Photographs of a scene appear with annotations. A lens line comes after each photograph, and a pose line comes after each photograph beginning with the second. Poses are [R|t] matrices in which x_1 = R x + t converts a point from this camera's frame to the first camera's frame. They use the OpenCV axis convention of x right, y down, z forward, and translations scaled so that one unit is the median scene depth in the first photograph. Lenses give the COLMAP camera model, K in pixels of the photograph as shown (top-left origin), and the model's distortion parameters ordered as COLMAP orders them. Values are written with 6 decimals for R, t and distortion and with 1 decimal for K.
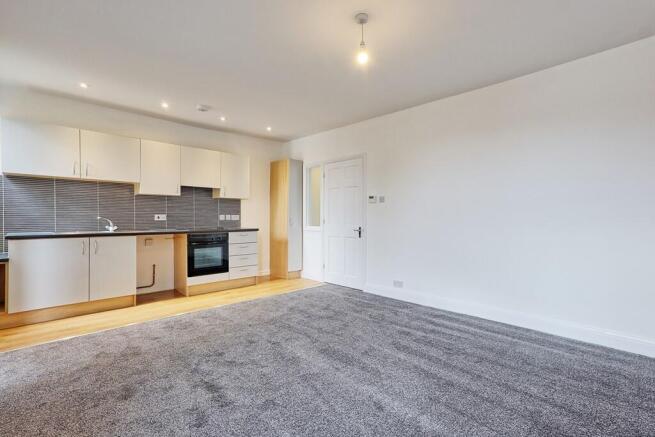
lens RADIAL K [[295.8, 0, 326.8], [0, 295.8, 219.8], [0, 0, 1]] dist [-0.000074, 0.000475]
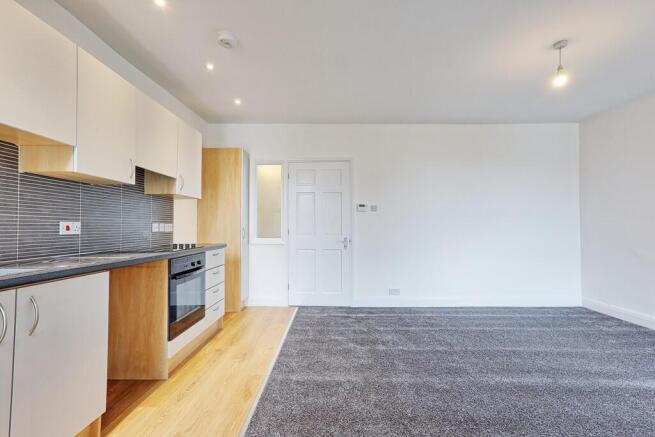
lens RADIAL K [[295.8, 0, 326.8], [0, 295.8, 219.8], [0, 0, 1]] dist [-0.000074, 0.000475]
pose [[0.715890, 0.012757, 0.698096, -0.599161], [0.010522, 0.999522, -0.029055, -0.003270], [-0.698134, 0.028145, 0.715414, 0.397525]]
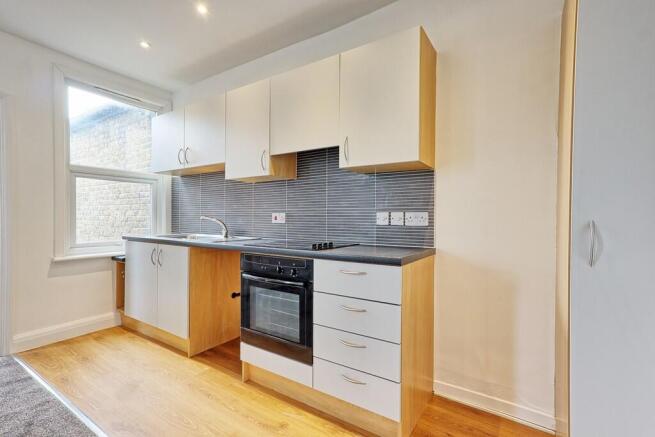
lens RADIAL K [[295.8, 0, 326.8], [0, 295.8, 219.8], [0, 0, 1]] dist [-0.000074, 0.000475]
pose [[0.236117, 0.008174, -0.971690, 0.029559], [-0.010643, 0.999926, 0.005825, -0.008932], [0.971666, 0.008967, 0.236187, 0.955506]]
